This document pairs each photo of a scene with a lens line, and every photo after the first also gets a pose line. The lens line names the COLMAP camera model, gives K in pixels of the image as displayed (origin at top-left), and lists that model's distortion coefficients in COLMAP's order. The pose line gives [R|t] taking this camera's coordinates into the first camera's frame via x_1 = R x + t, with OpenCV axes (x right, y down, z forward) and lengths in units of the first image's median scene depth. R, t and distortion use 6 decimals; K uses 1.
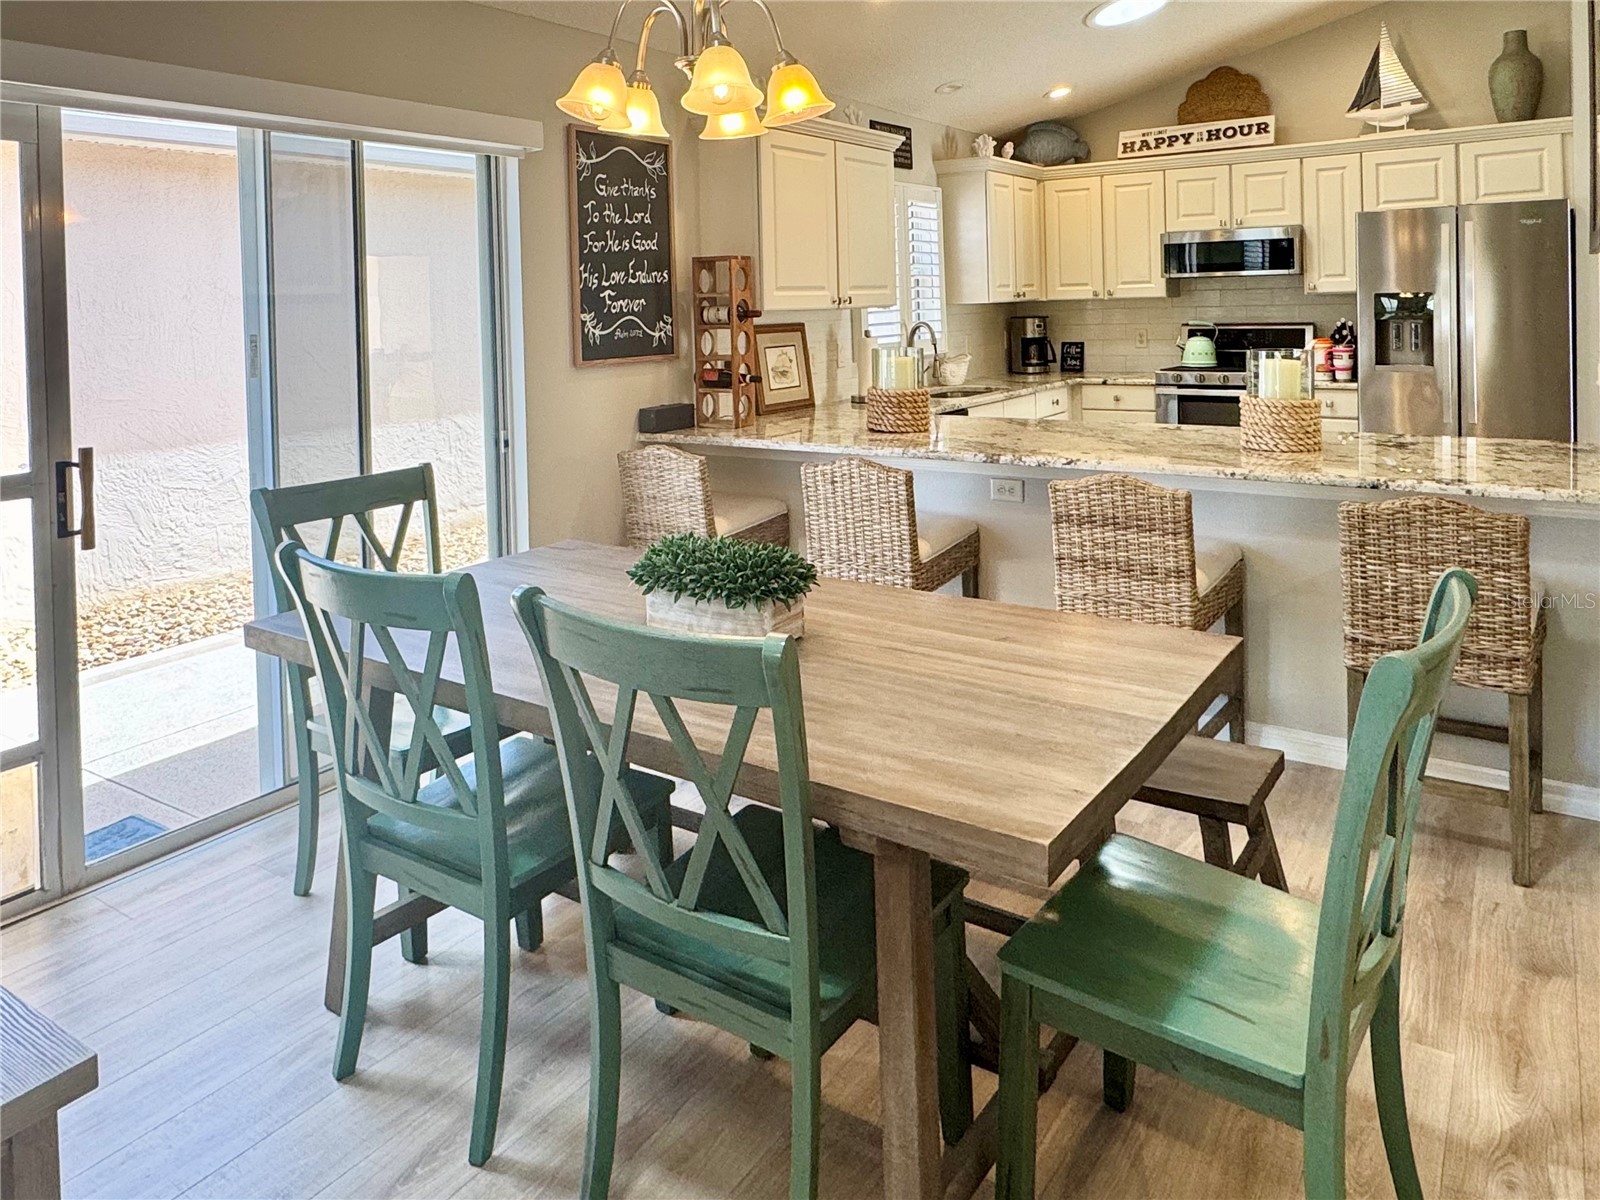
lens RADIAL K [[1052.7, 0, 880.0], [0, 1052.7, 320.7], [0, 0, 1]] dist [0.000545, 0.001708]
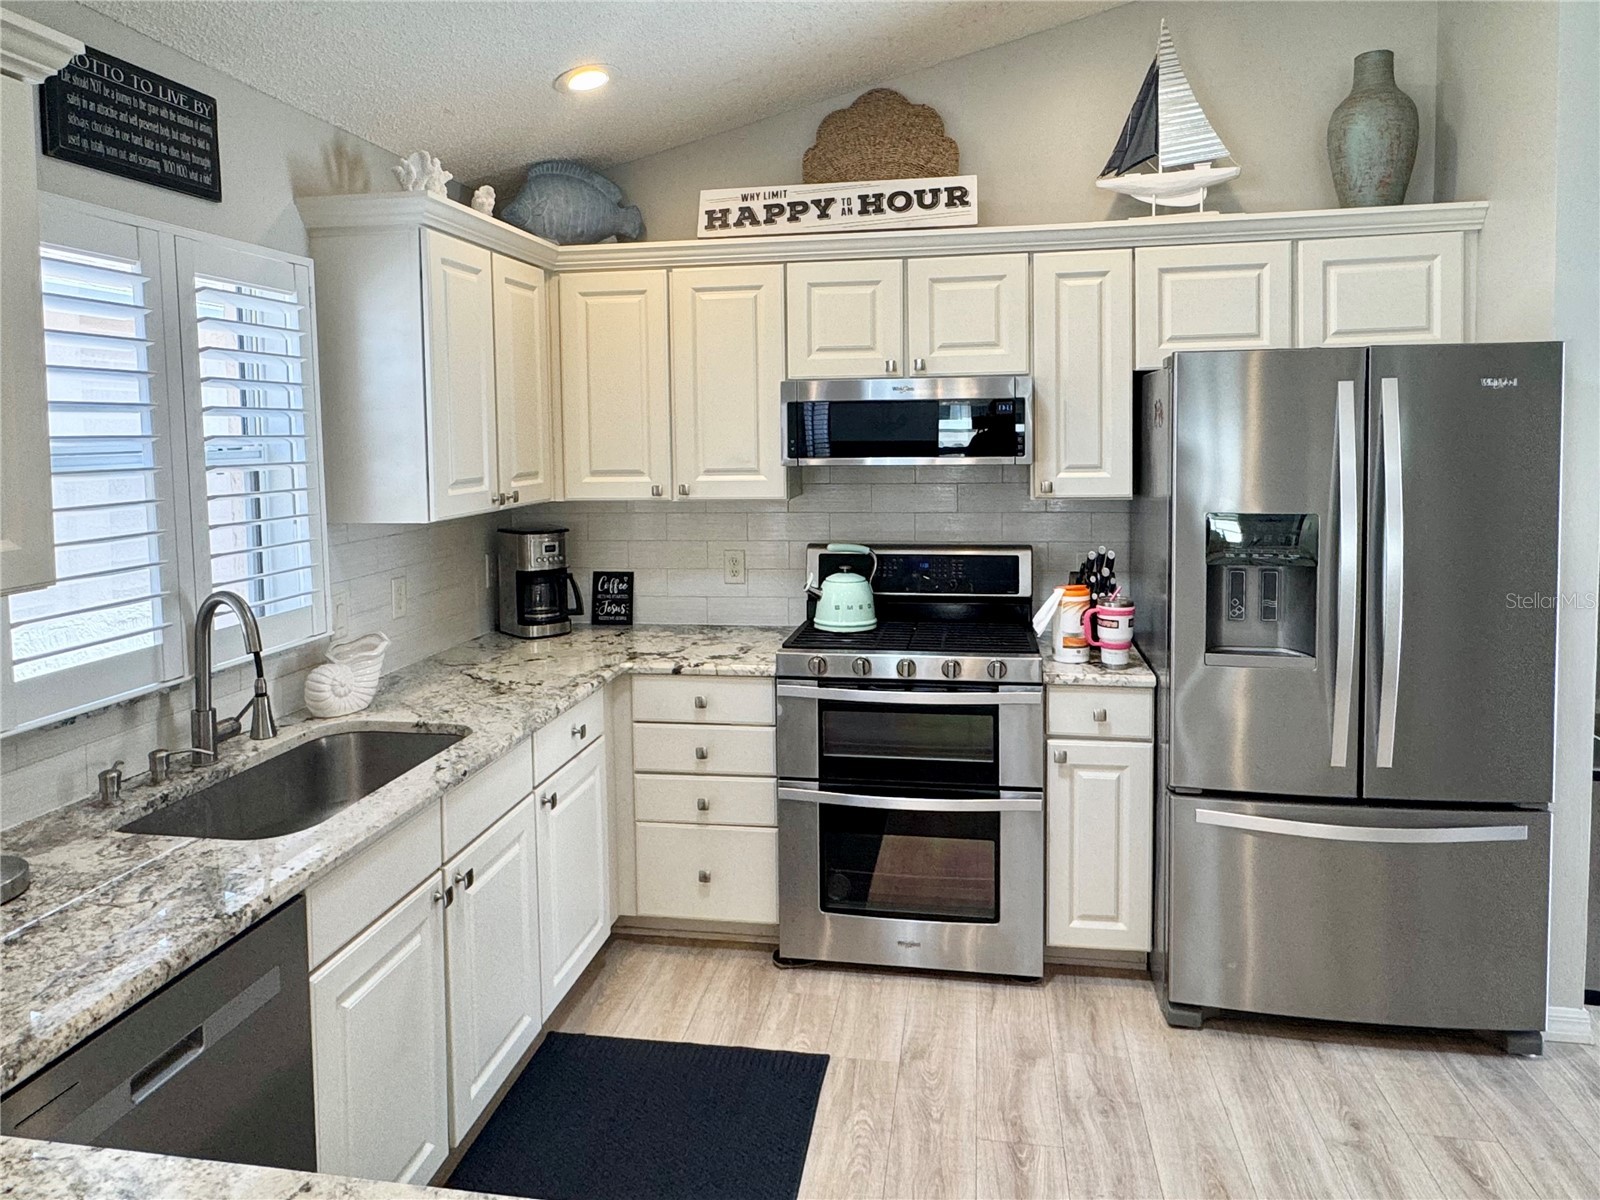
lens RADIAL K [[1160.5, 0, 823.7], [0, 1160.5, 515.6], [0, 0, 1]] dist [-0.006461, -0.001799]
pose [[0.934353, -0.007187, 0.356275, 0.087953], [-0.005256, 0.999410, 0.033945, -0.039521], [-0.356309, -0.033590, 0.933764, 0.497702]]
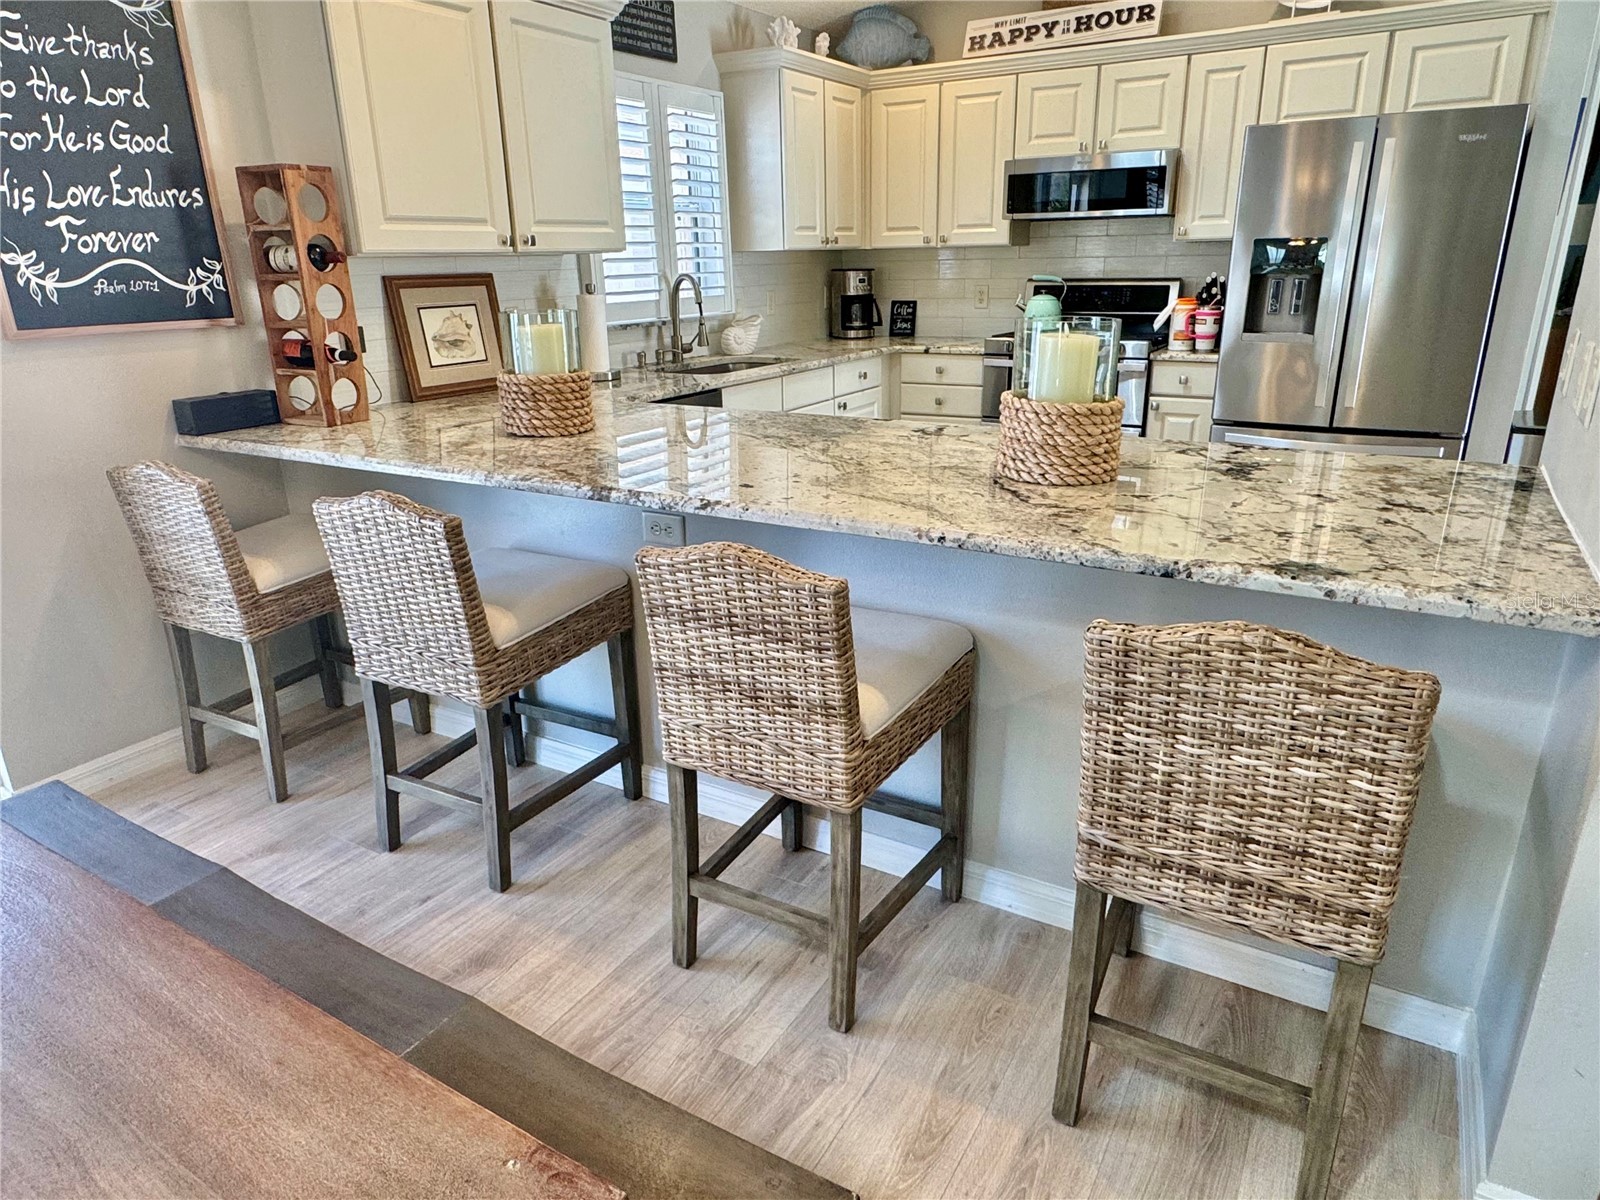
lens RADIAL K [[995.2, 0, 800.0], [0, 995.2, 600.0], [0, 0, 1]] dist [-0.000569, -0.000266]
pose [[0.999808, -0.001210, 0.019569, 0.104712], [-0.004901, 0.950984, 0.309201, 0.002421], [-0.018984, -0.309238, 0.950795, 0.196458]]
